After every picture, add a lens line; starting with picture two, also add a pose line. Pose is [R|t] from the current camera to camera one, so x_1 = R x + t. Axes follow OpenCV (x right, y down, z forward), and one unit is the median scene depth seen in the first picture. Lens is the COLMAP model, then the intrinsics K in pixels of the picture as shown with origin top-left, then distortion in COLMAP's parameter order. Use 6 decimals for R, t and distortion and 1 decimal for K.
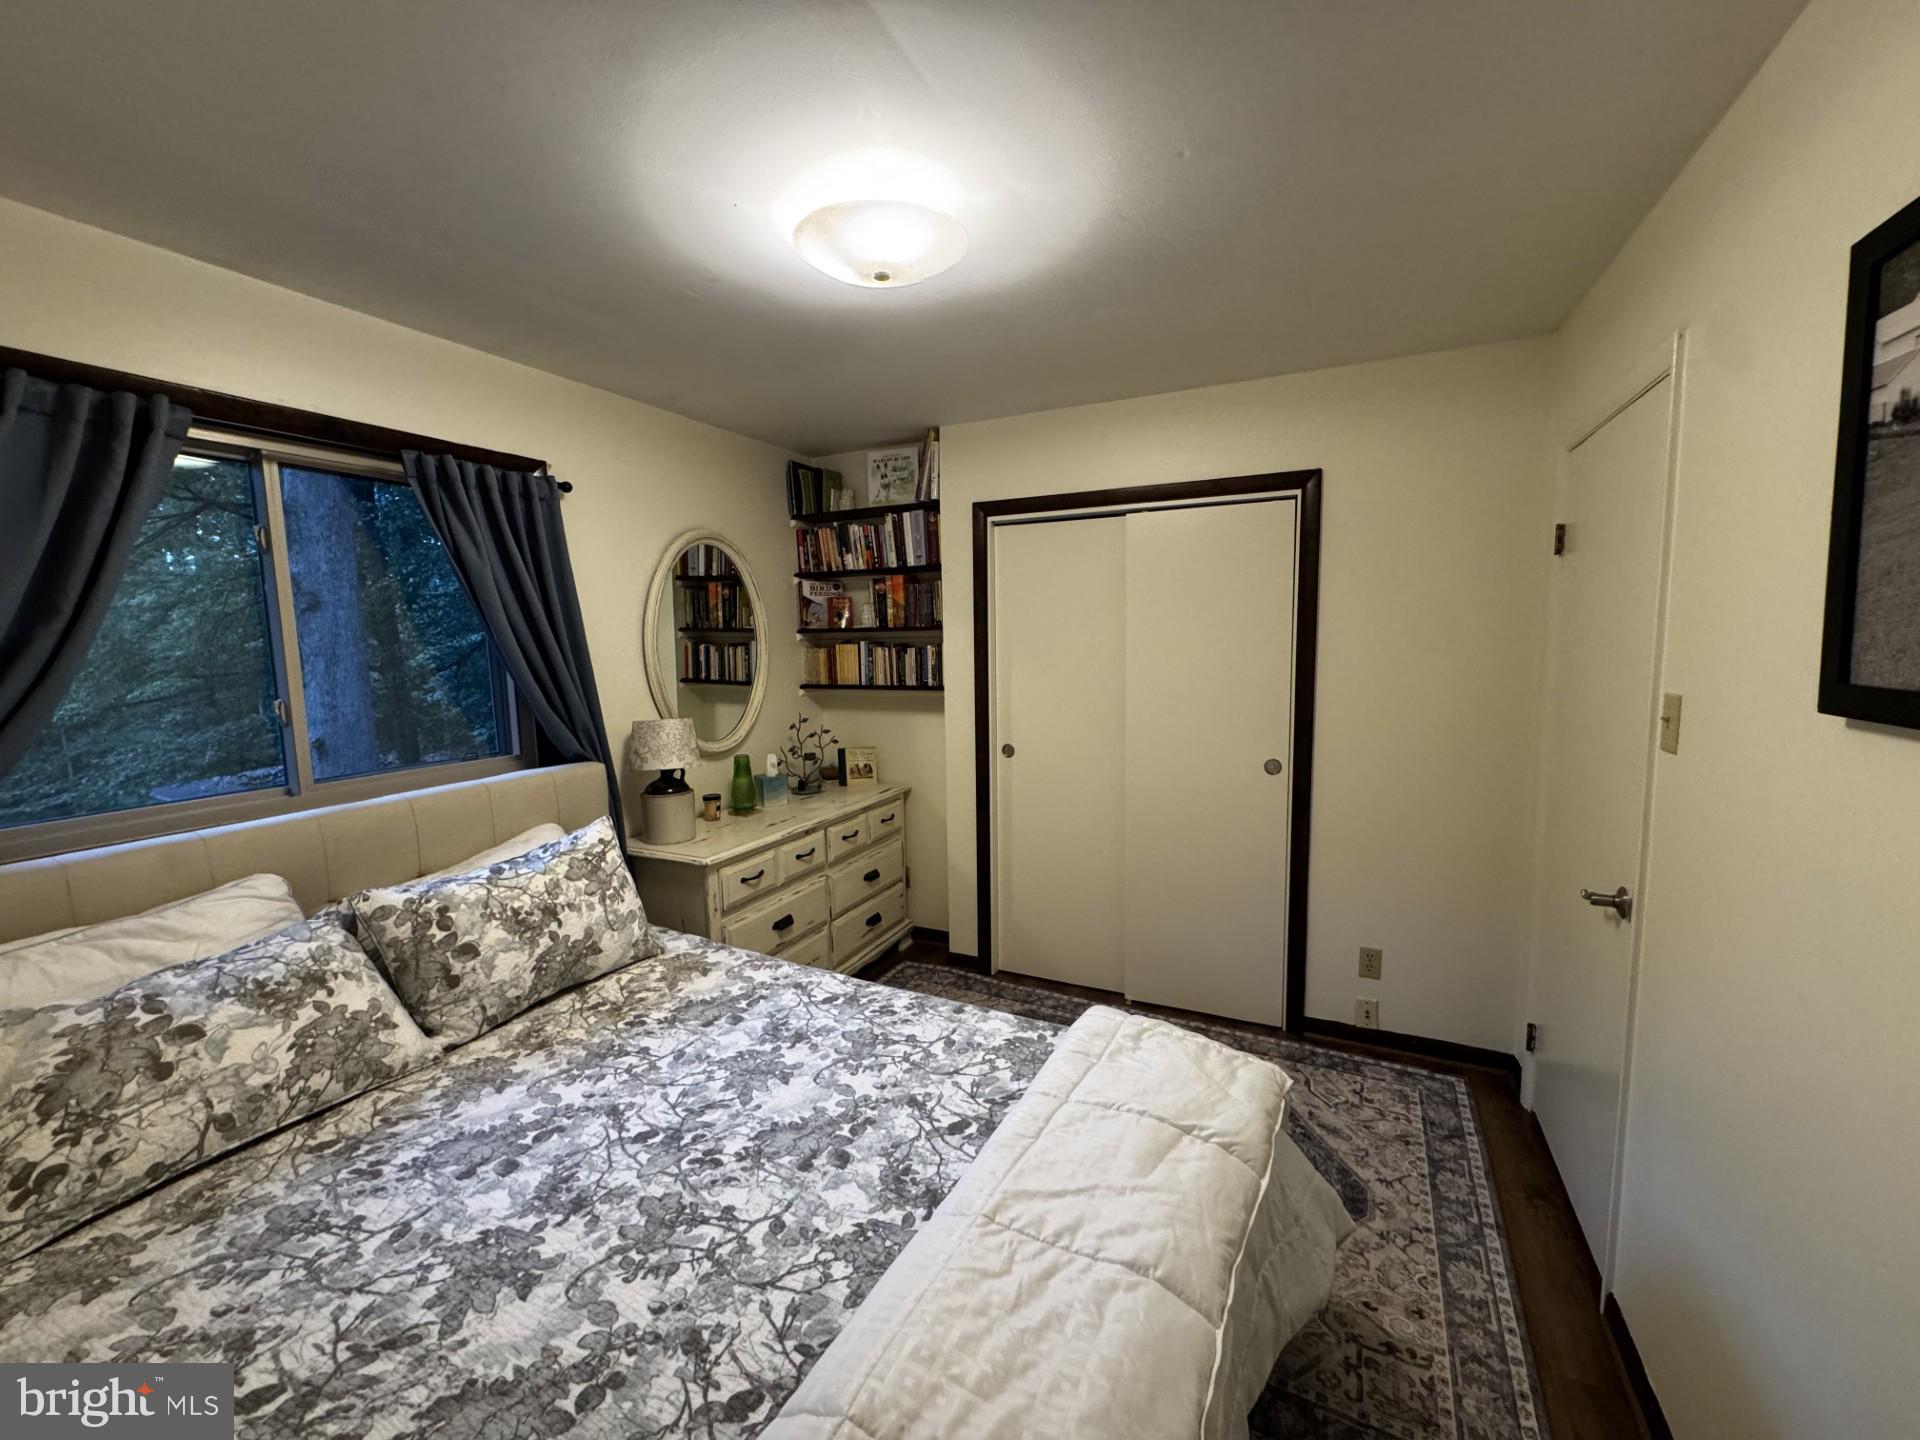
lens RADIAL K [[759.2, 0, 960.0], [0, 759.2, 720.0], [0, 0, 1]] dist [-0.001281, 0.000031]
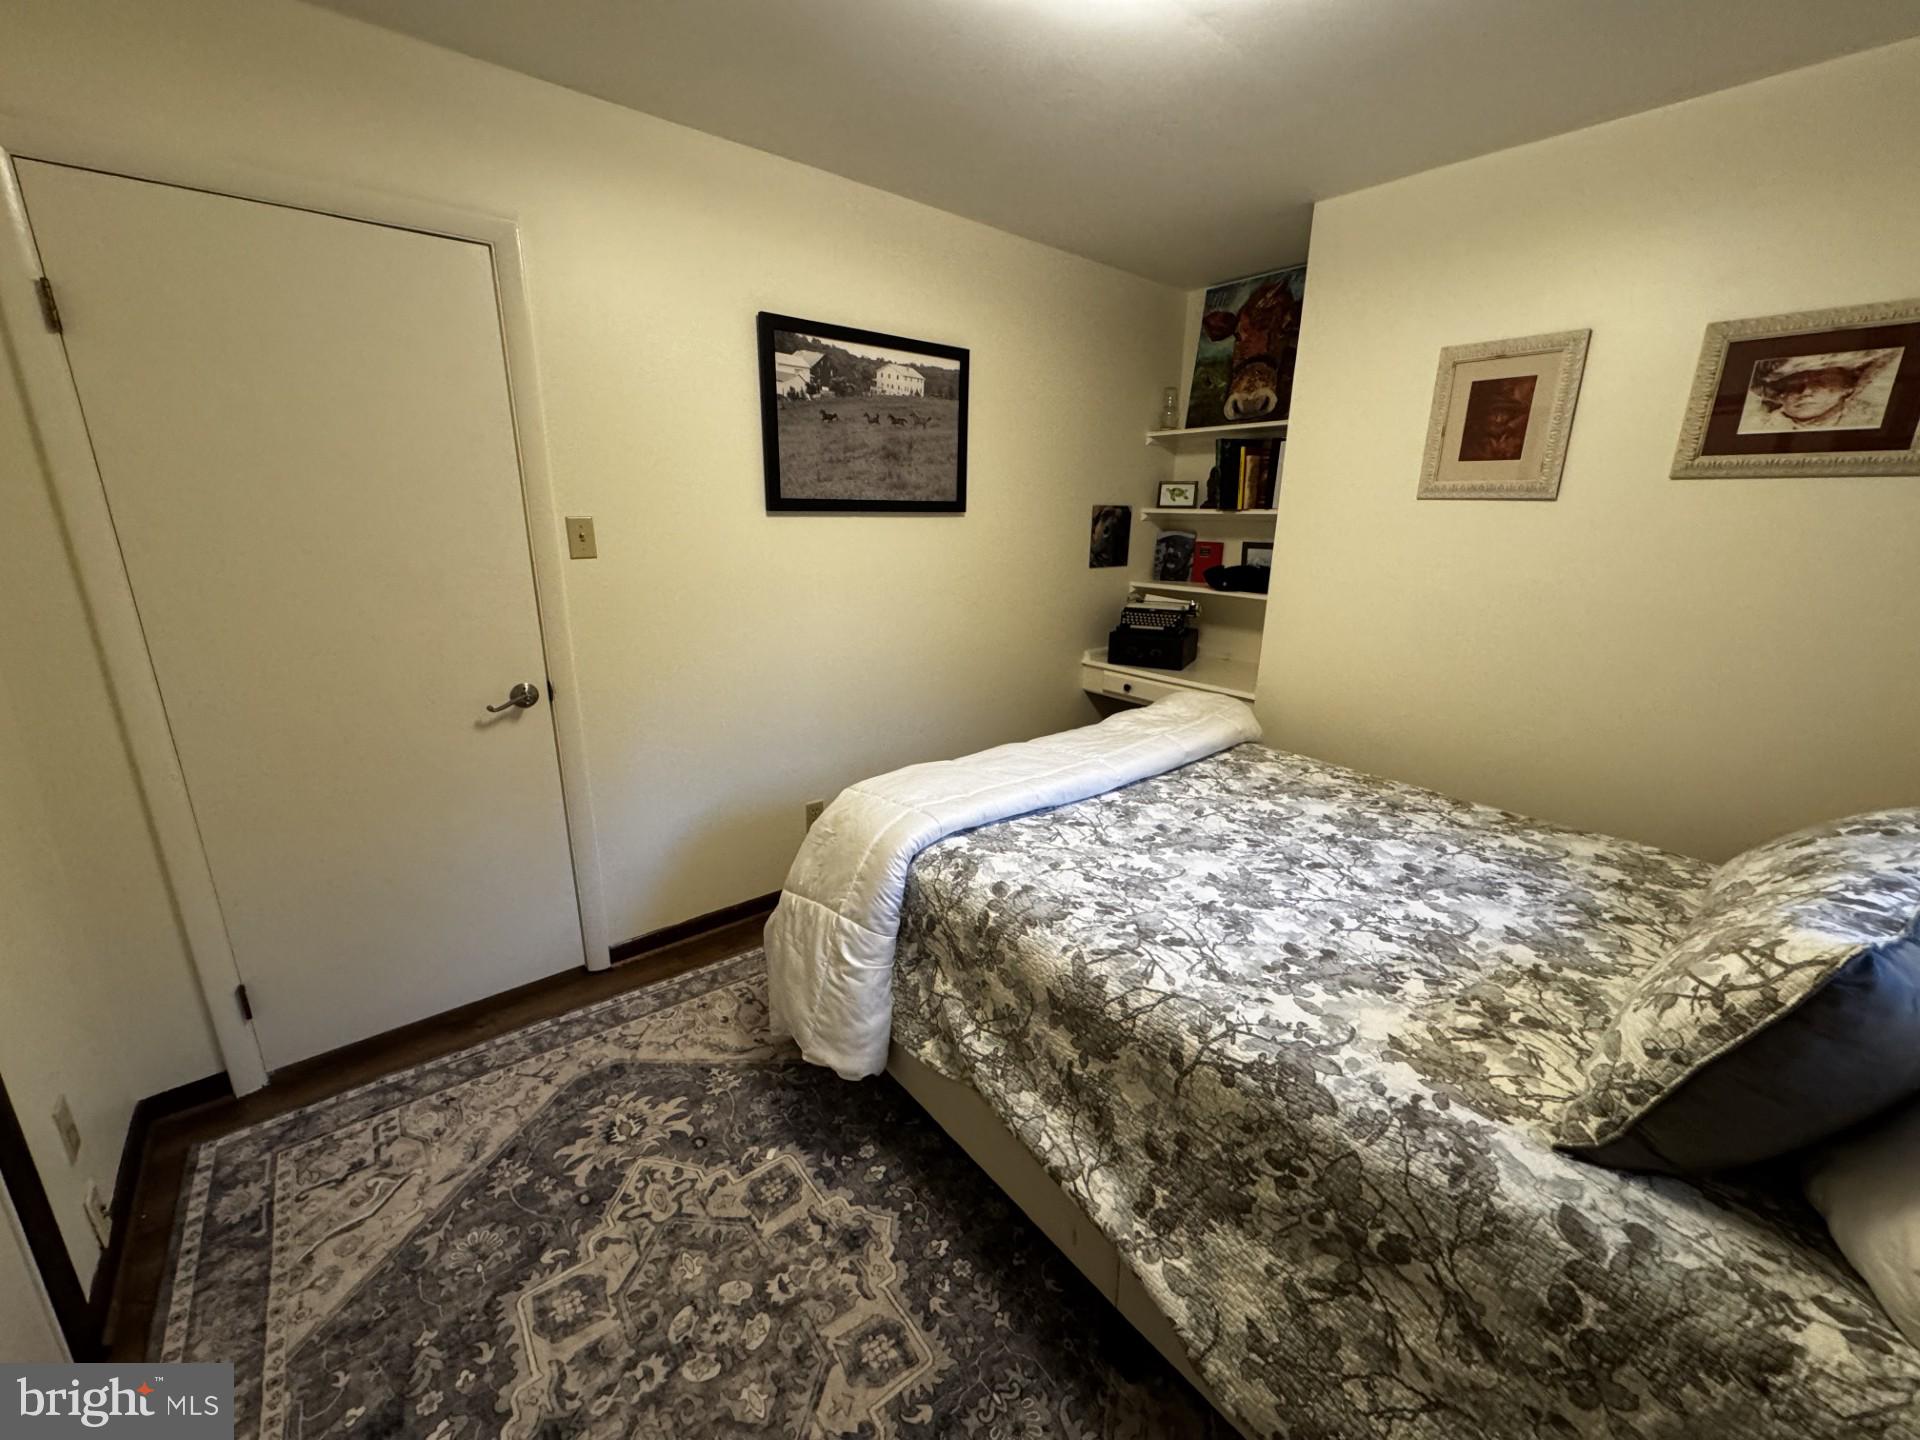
lens RADIAL K [[759.2, 0, 960.0], [0, 759.2, 720.0], [0, 0, 1]] dist [-0.001281, 0.000031]
pose [[-0.914772, -0.105399, 0.389978, -0.287046], [0.045314, 0.932499, 0.358319, -0.145107], [-0.401420, 0.345452, -0.848248, 1.913151]]
